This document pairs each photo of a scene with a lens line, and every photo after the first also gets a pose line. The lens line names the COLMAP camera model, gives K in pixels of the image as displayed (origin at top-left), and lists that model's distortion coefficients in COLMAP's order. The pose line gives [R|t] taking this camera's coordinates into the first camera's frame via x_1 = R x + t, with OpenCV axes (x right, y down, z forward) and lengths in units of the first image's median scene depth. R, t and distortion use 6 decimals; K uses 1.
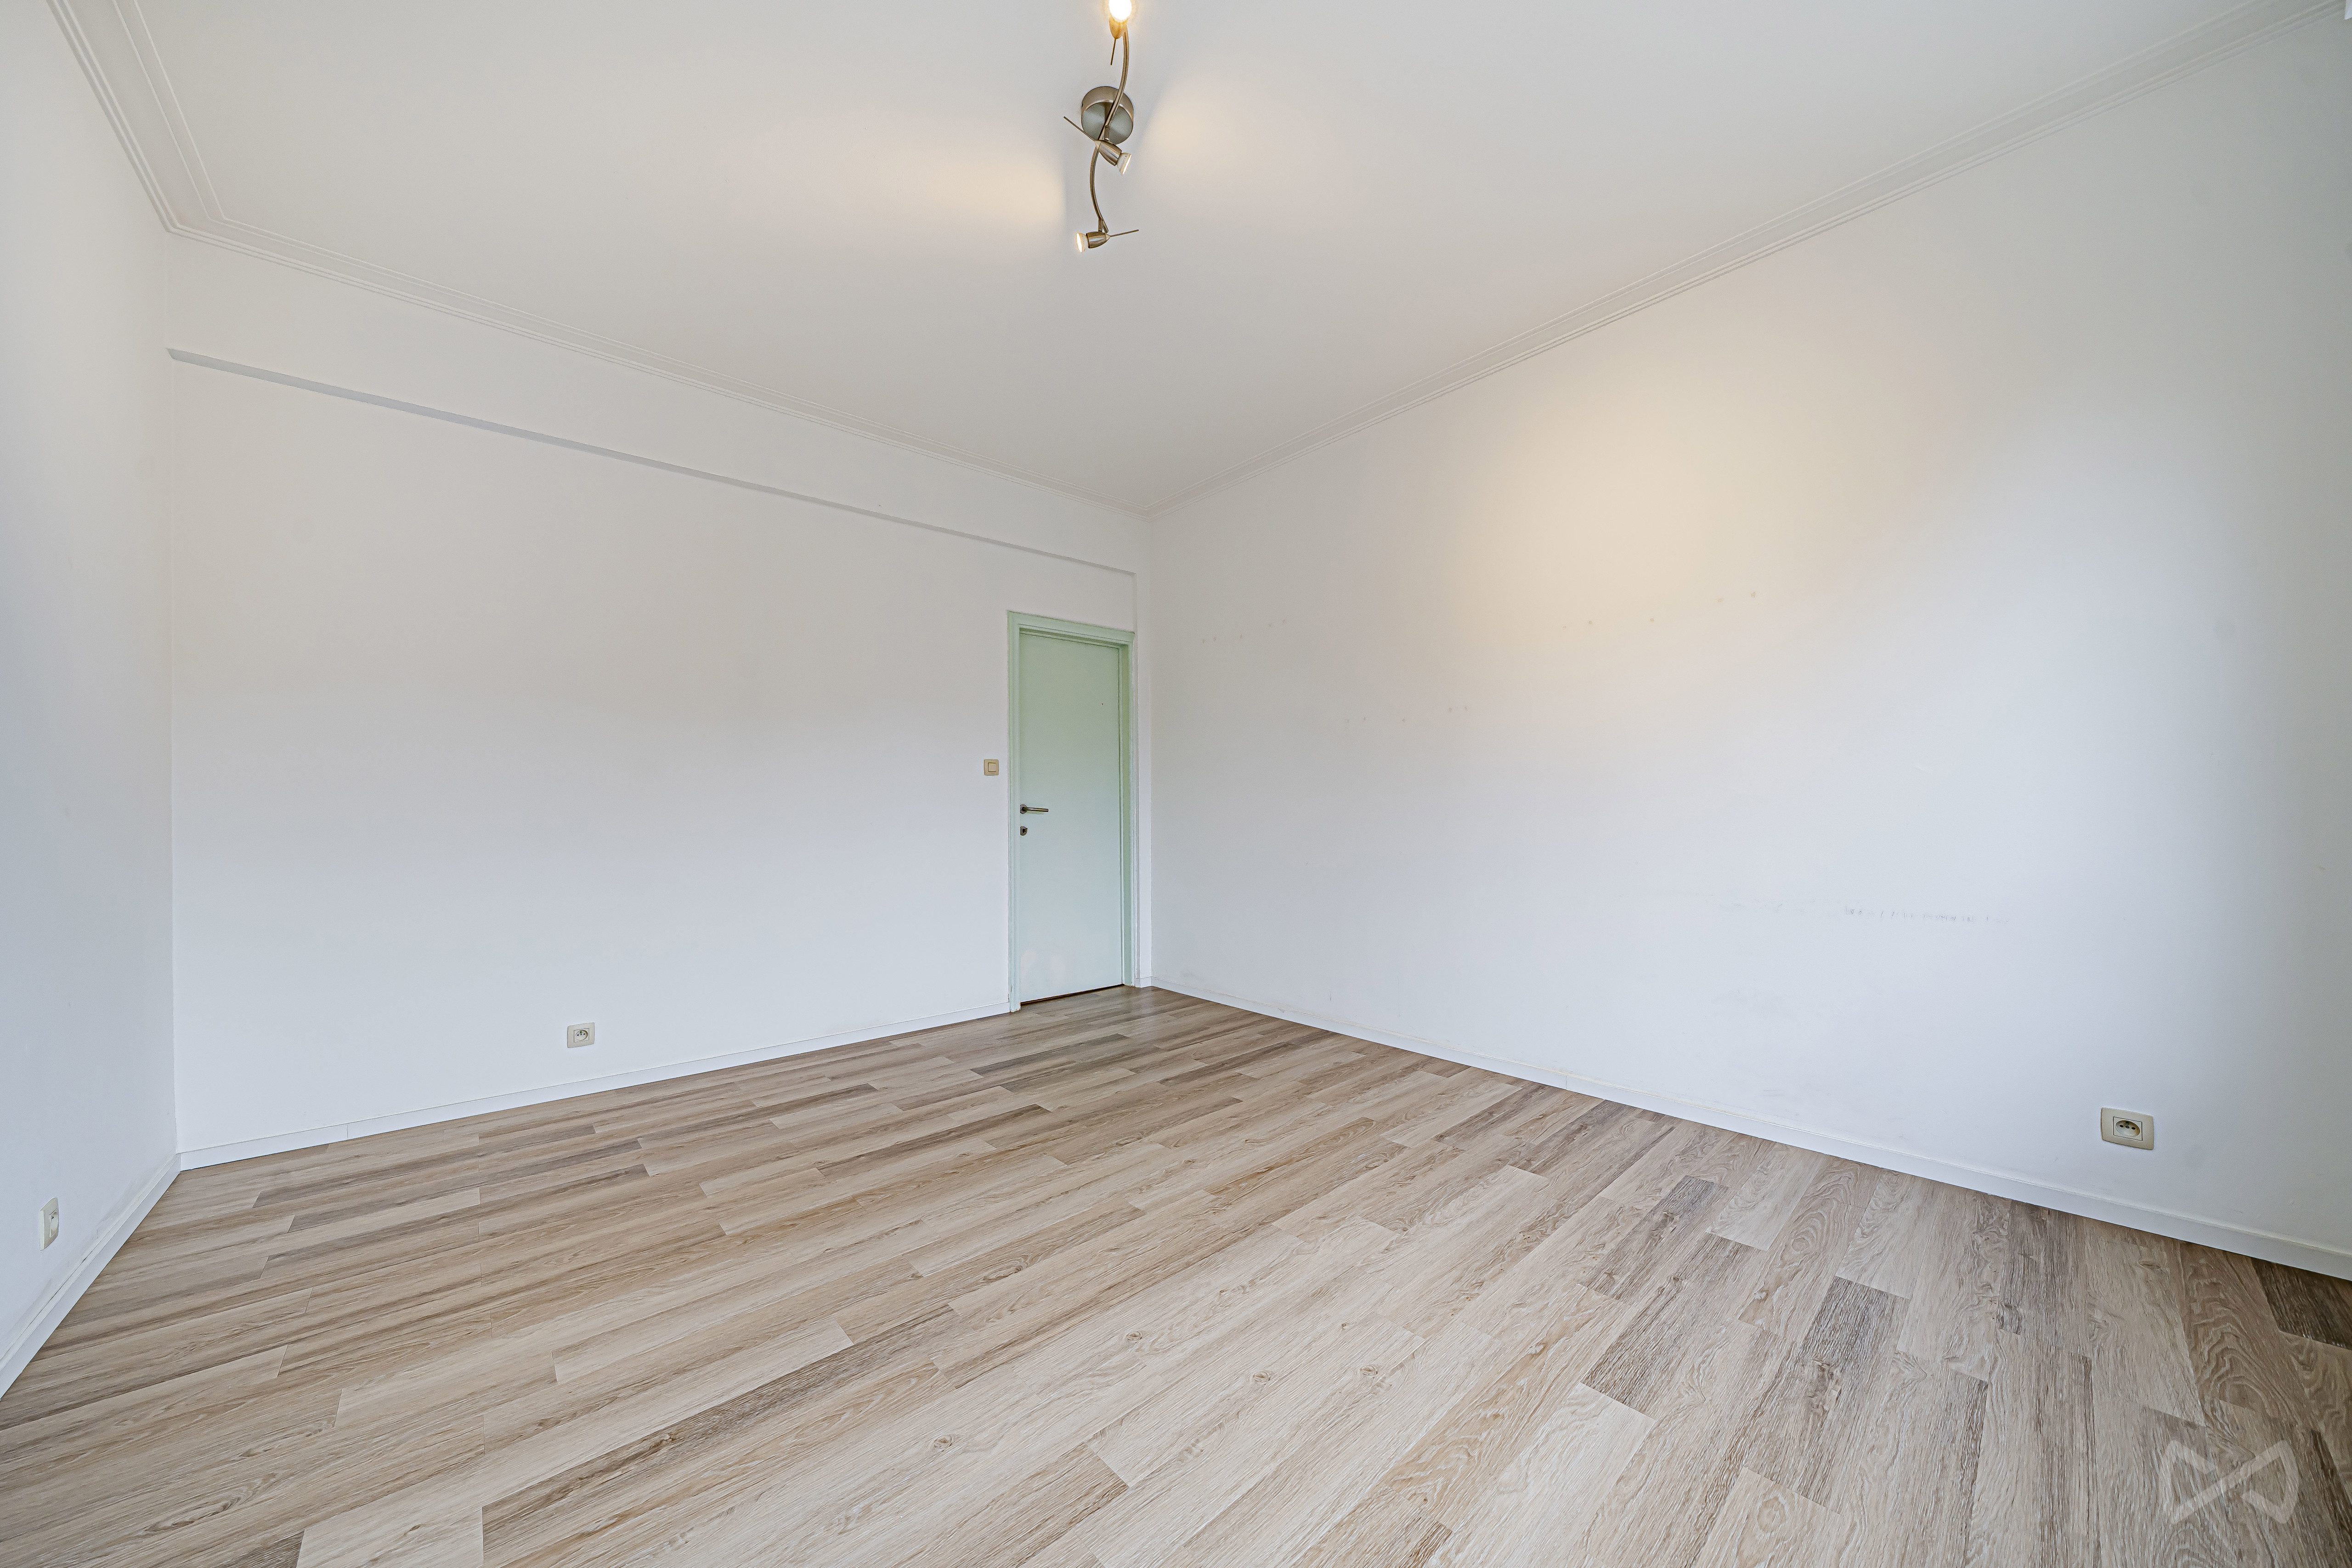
lens RADIAL K [[809.9, 0, 1181.0], [0, 809.9, 794.5], [0, 0, 1]] dist [-0.000689, -0.000211]
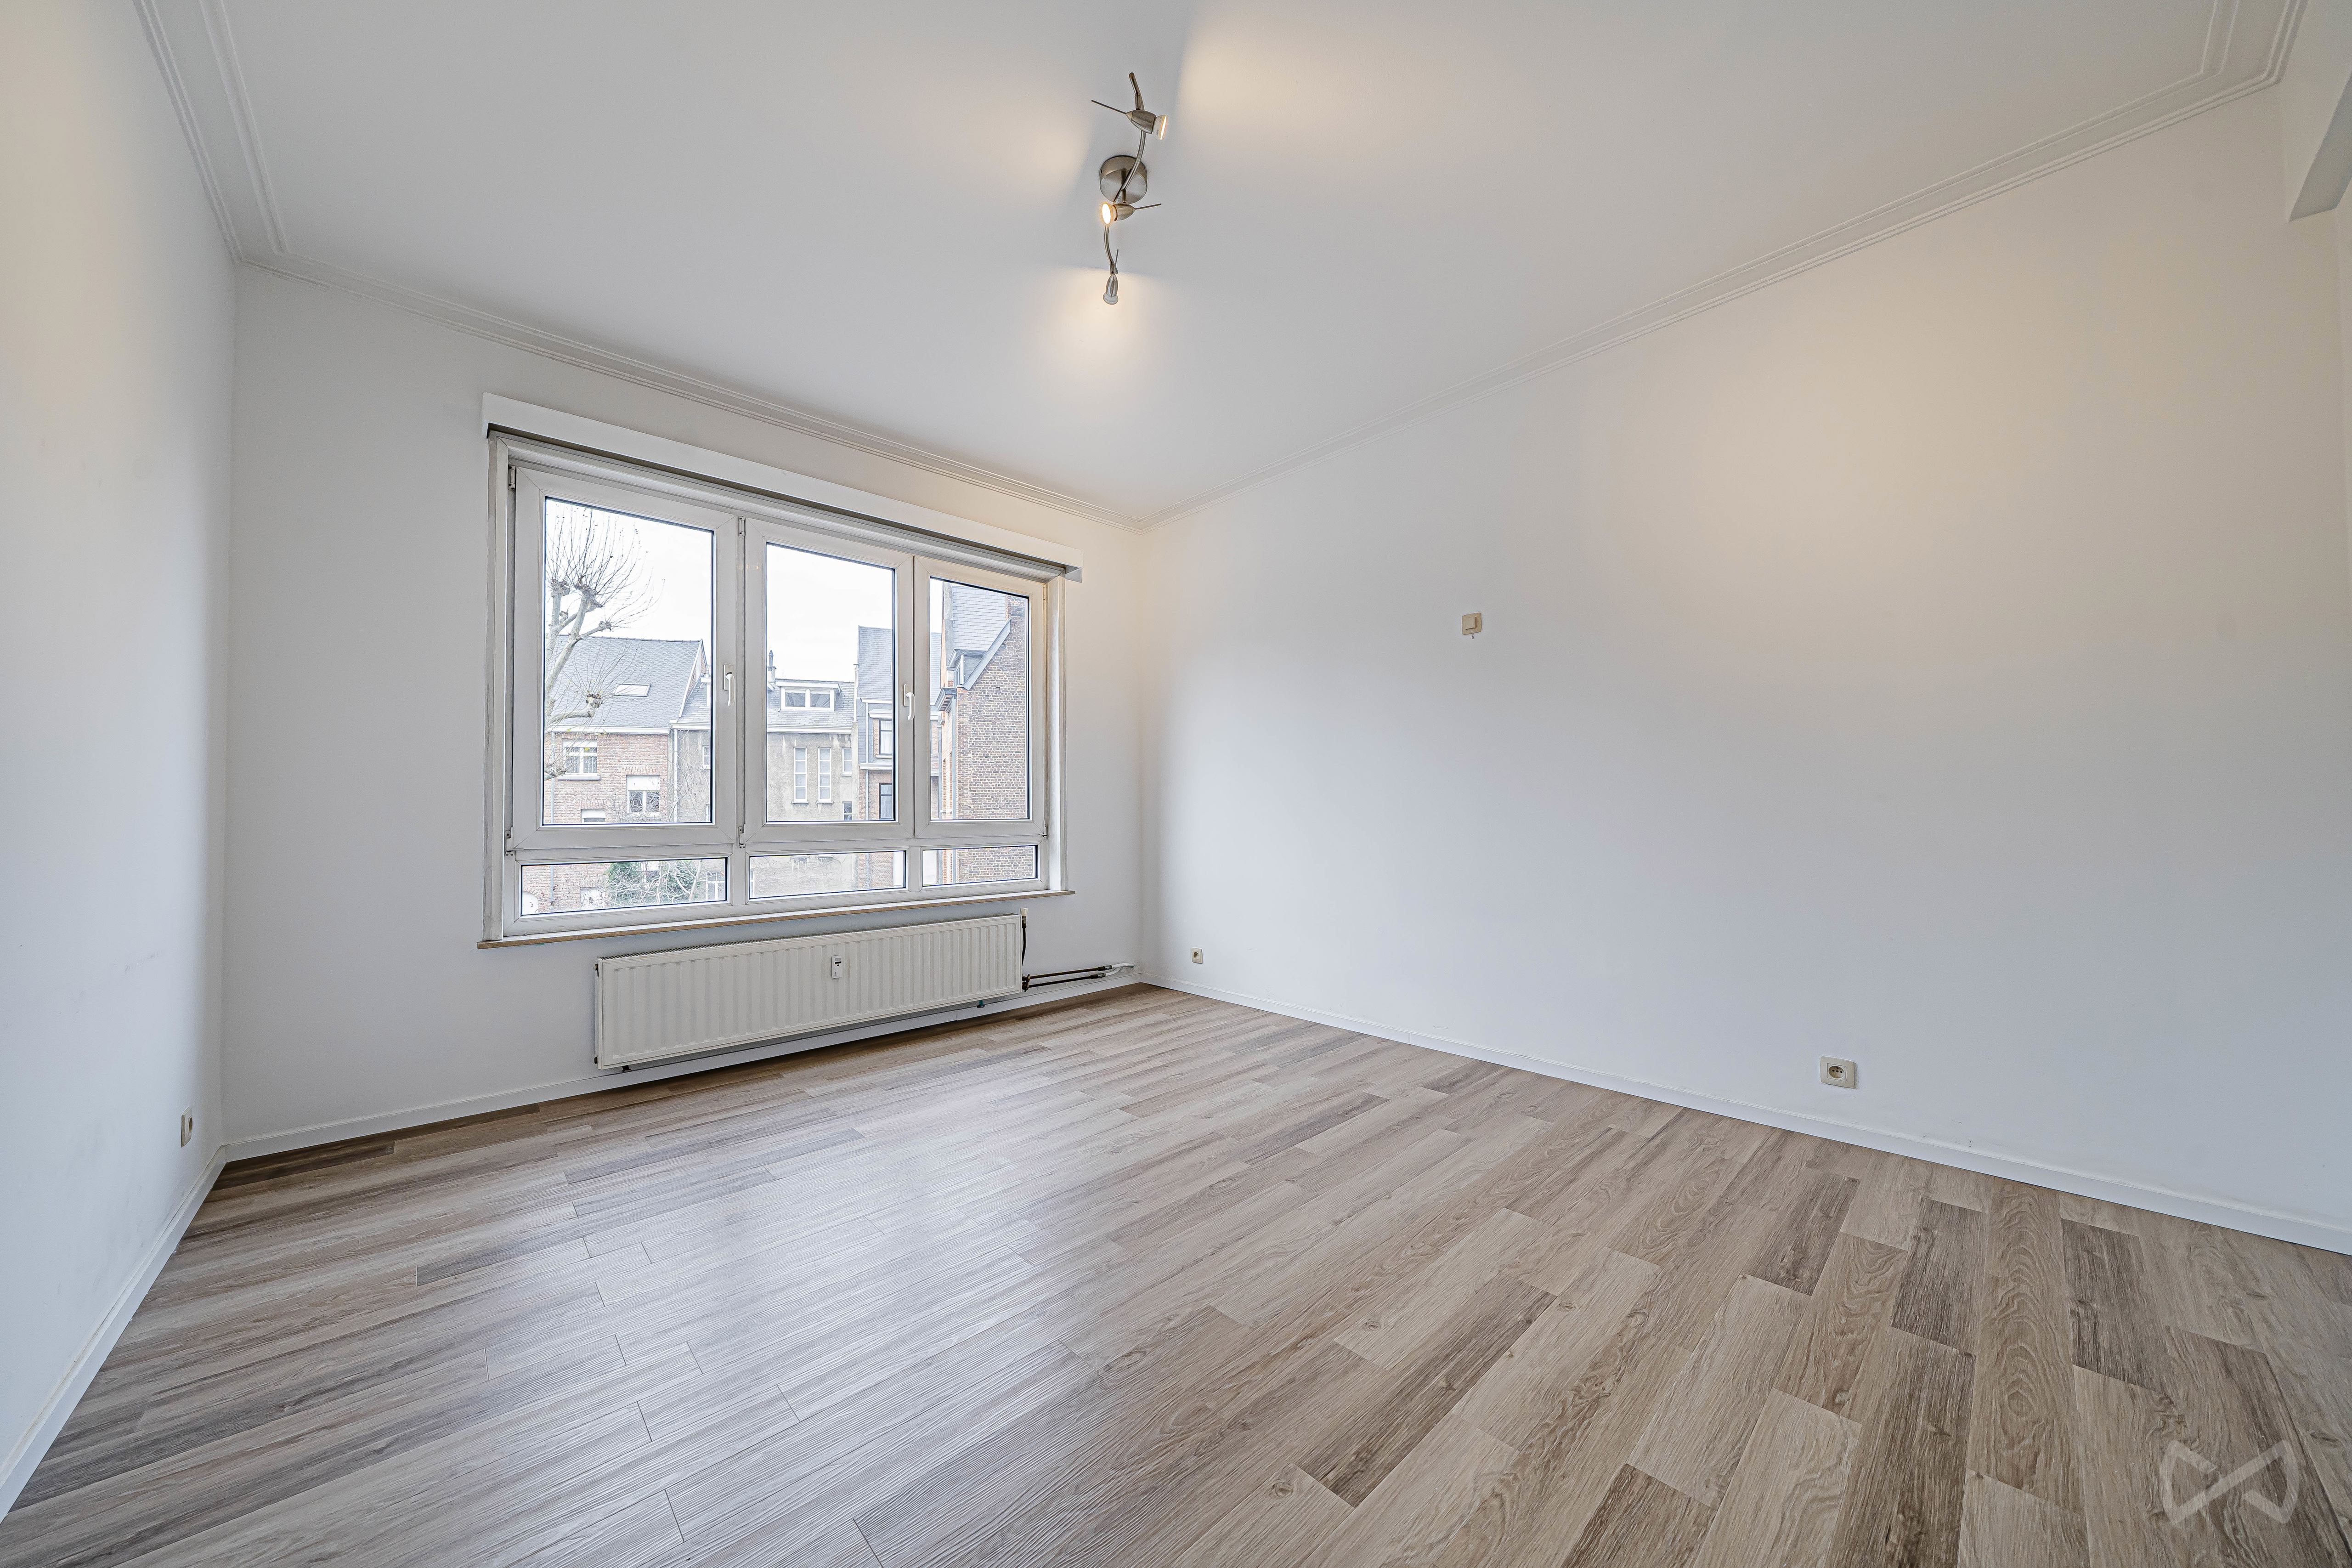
lens RADIAL K [[809.9, 0, 1181.0], [0, 809.9, 794.5], [0, 0, 1]] dist [-0.000689, -0.000211]
pose [[-0.999535, 0.018624, -0.024164, -0.122772], [0.019551, 0.999059, -0.038716, 0.038765], [0.023420, -0.039171, -0.998958, 2.024234]]
